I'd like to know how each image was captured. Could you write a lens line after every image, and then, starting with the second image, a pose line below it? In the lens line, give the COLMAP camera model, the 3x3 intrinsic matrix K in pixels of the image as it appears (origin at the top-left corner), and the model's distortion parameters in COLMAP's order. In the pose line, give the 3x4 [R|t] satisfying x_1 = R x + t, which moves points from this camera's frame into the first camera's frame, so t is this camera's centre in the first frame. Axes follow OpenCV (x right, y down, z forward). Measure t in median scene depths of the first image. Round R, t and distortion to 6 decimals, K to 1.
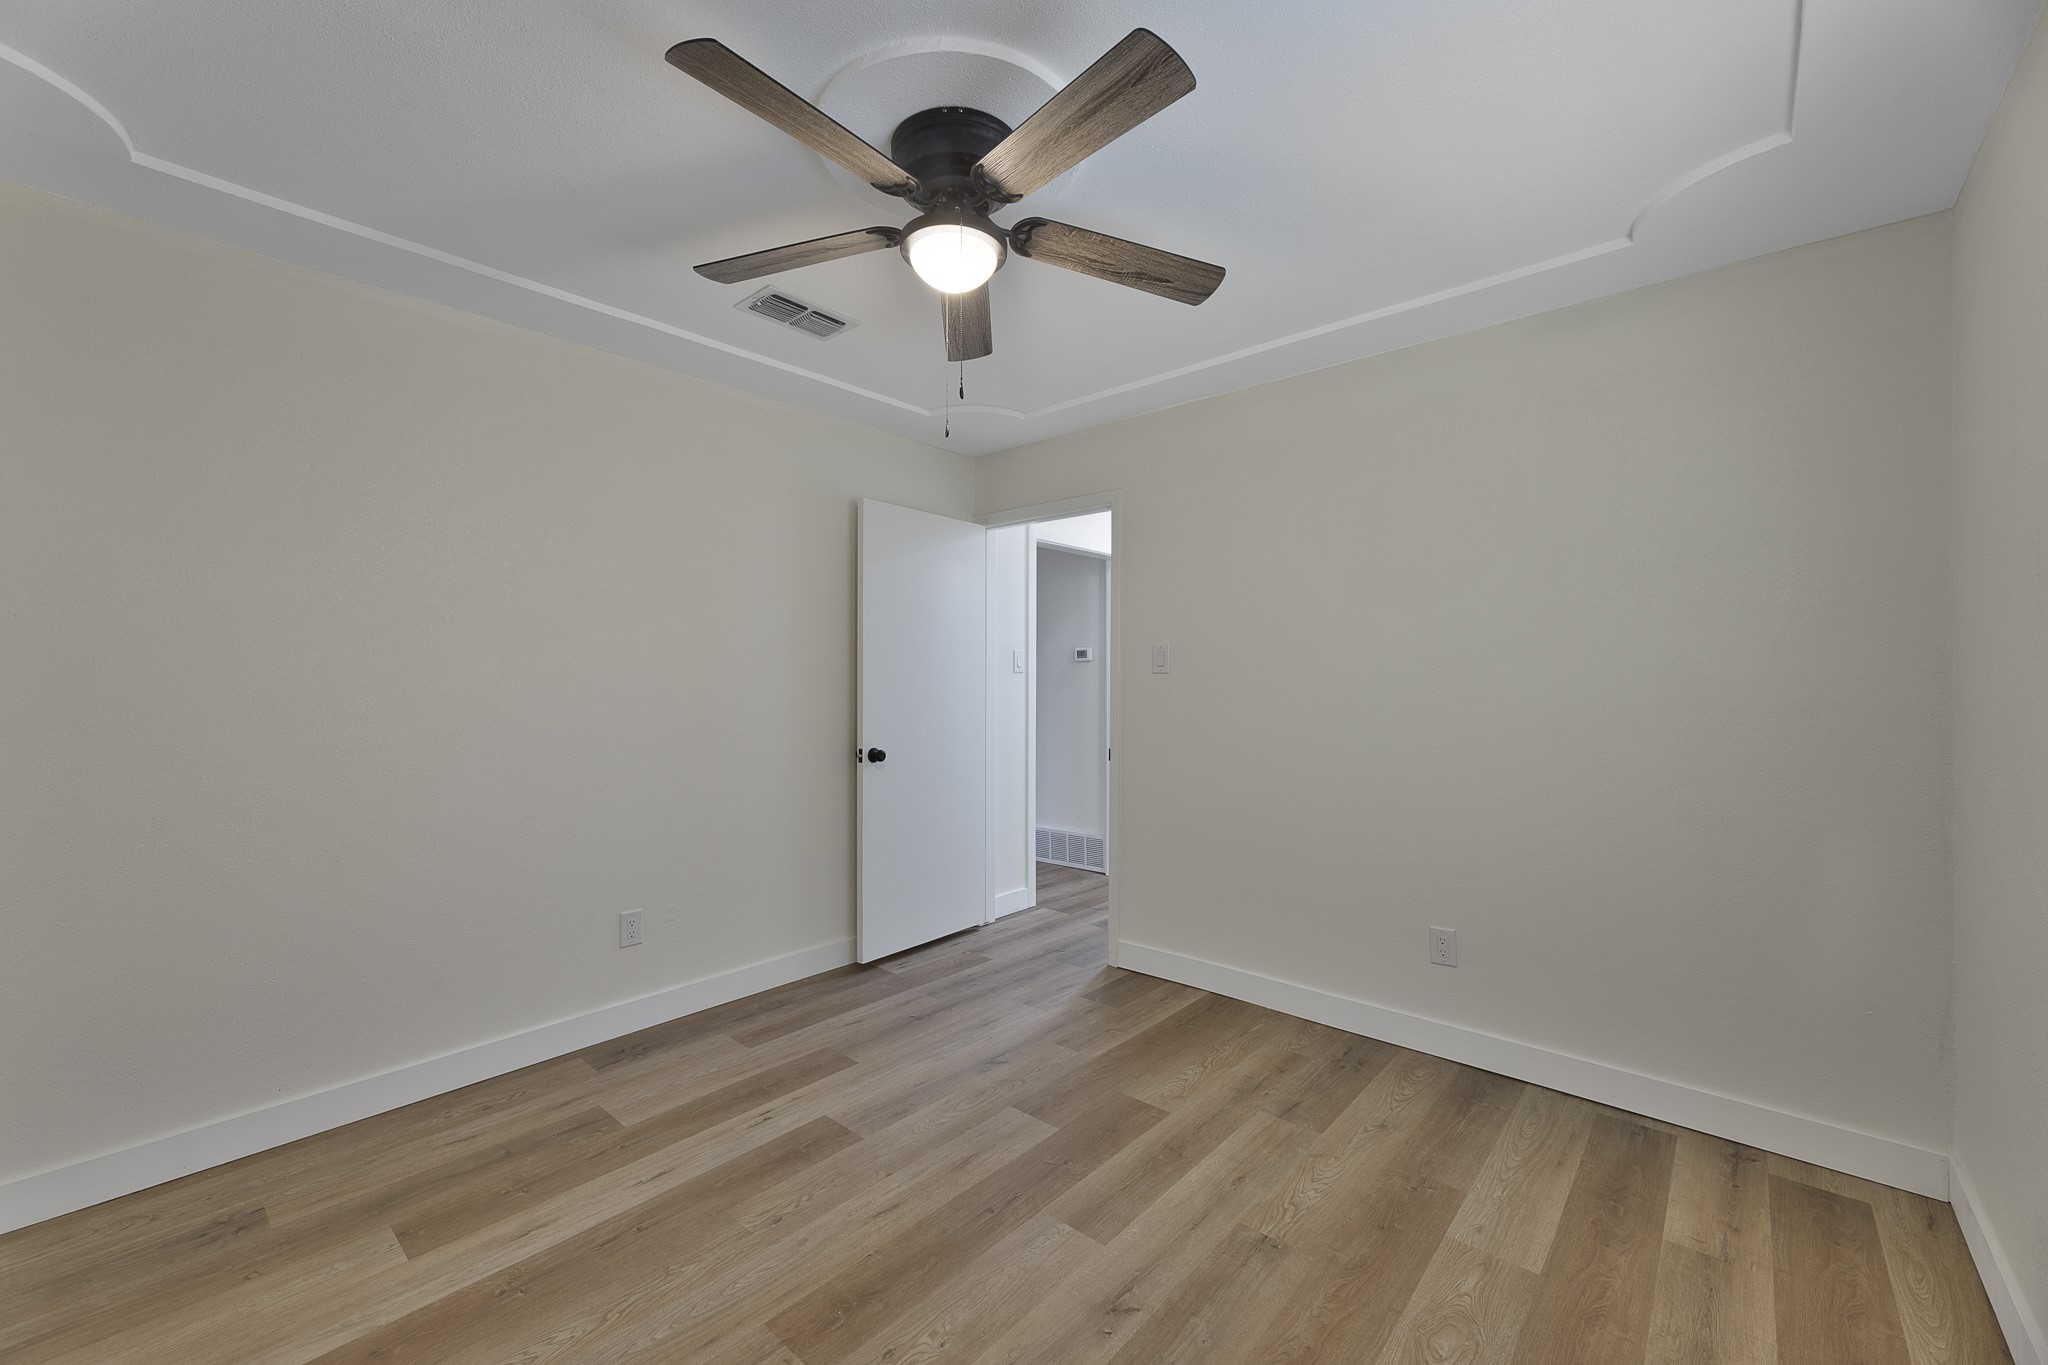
lens RADIAL K [[829.5, 0, 1024.2], [0, 829.5, 680.8], [0, 0, 1]] dist [0.000090, -0.000106]
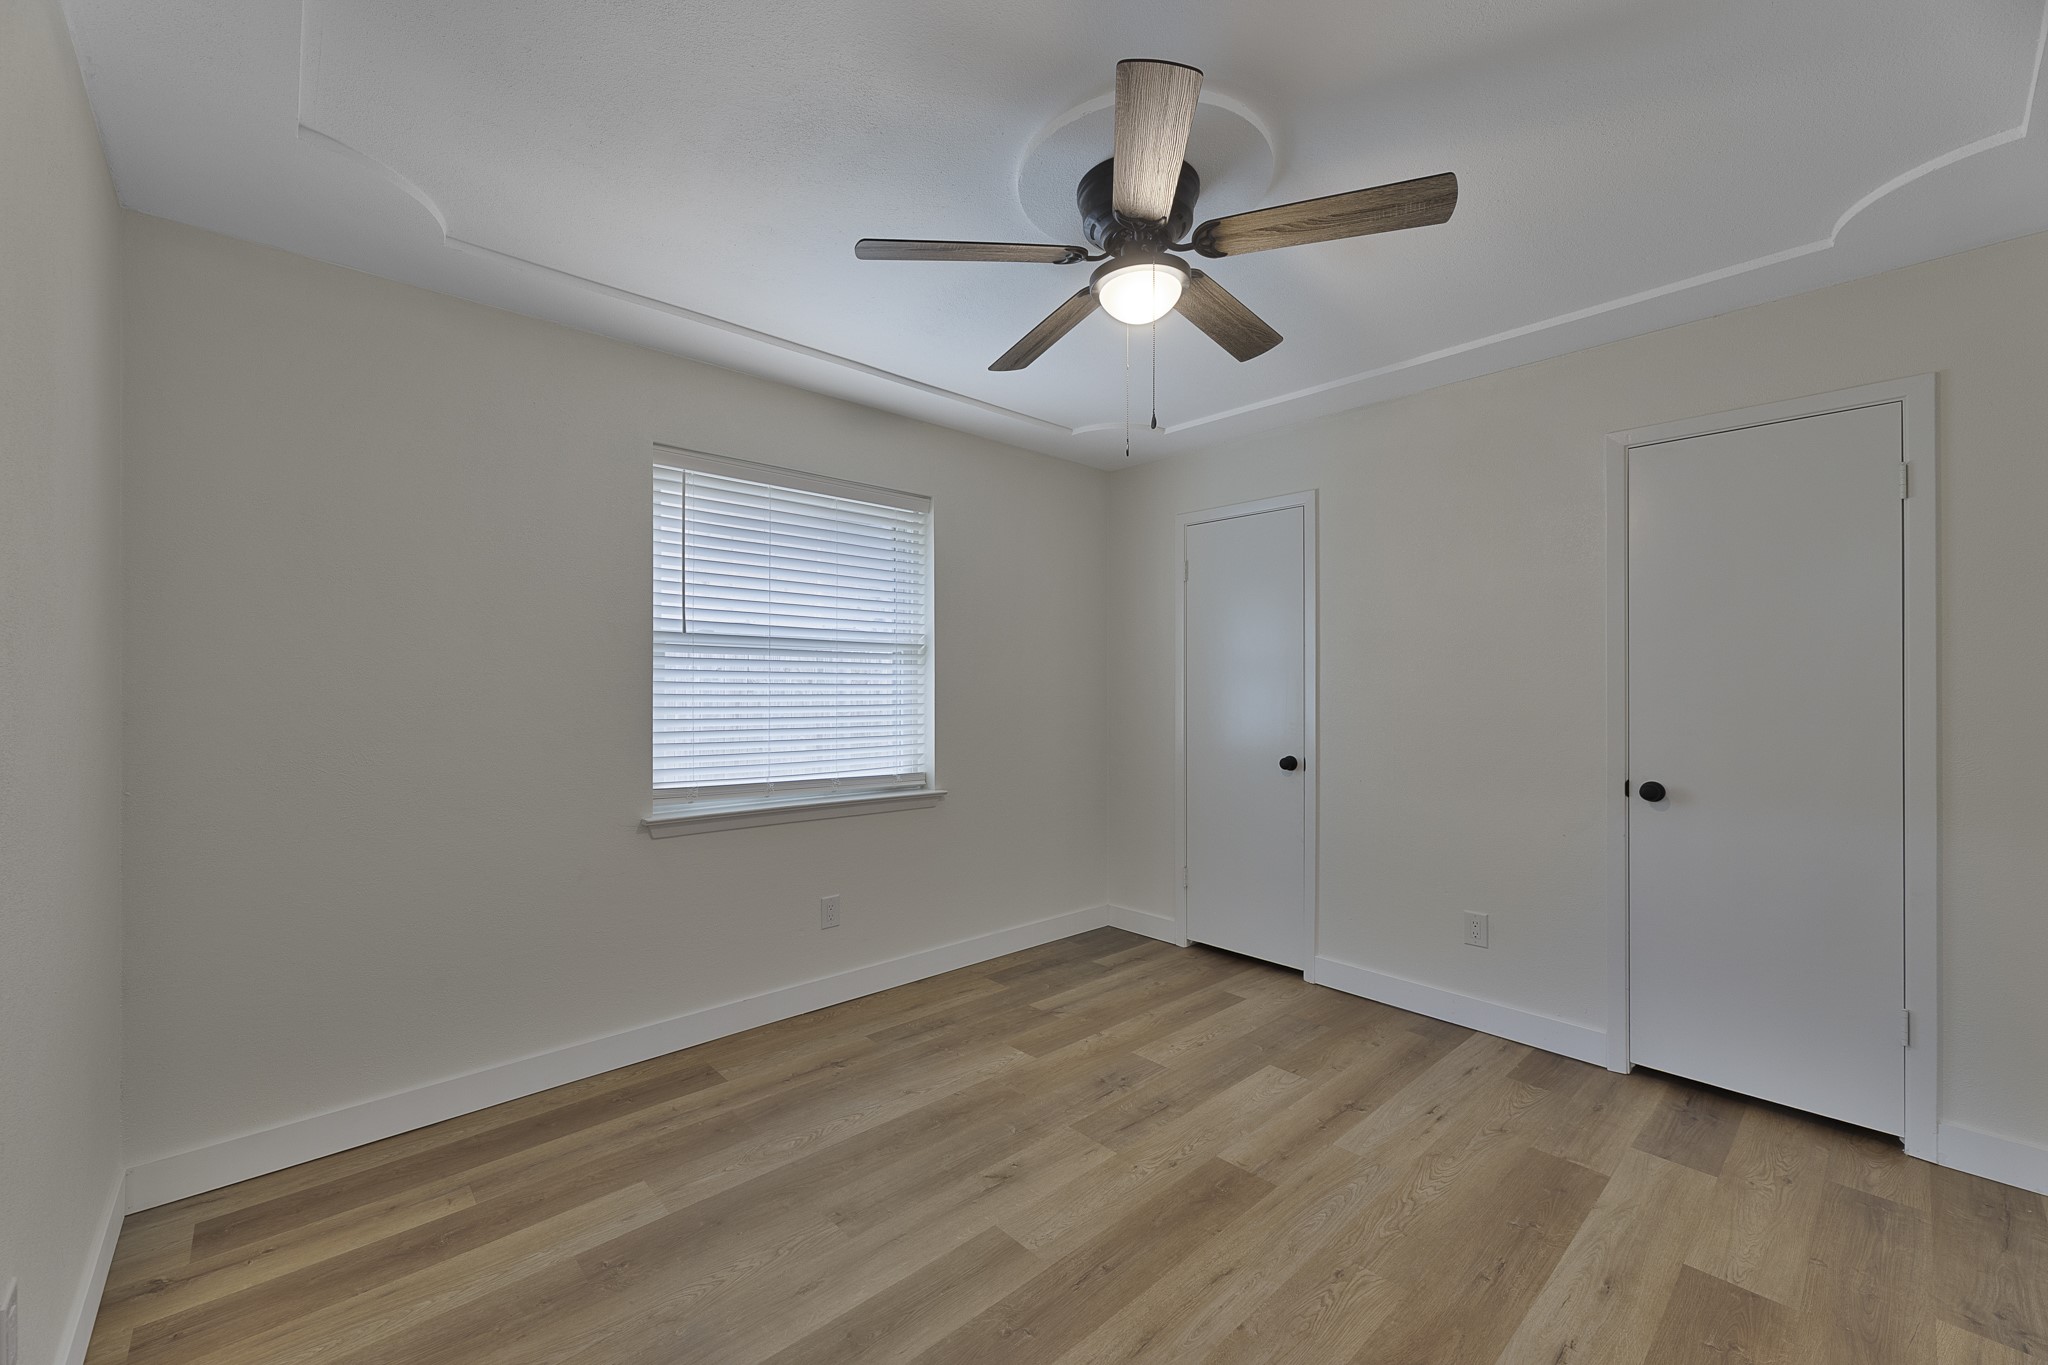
lens RADIAL K [[829.5, 0, 1025.5], [0, 829.5, 683.5], [0, 0, 1]] dist [0.000090, -0.000106]
pose [[-0.994899, -0.003525, 0.100816, -0.043042], [-0.003918, 0.999985, -0.003701, -0.000423], [-0.100802, -0.004077, -0.994898, 1.973001]]
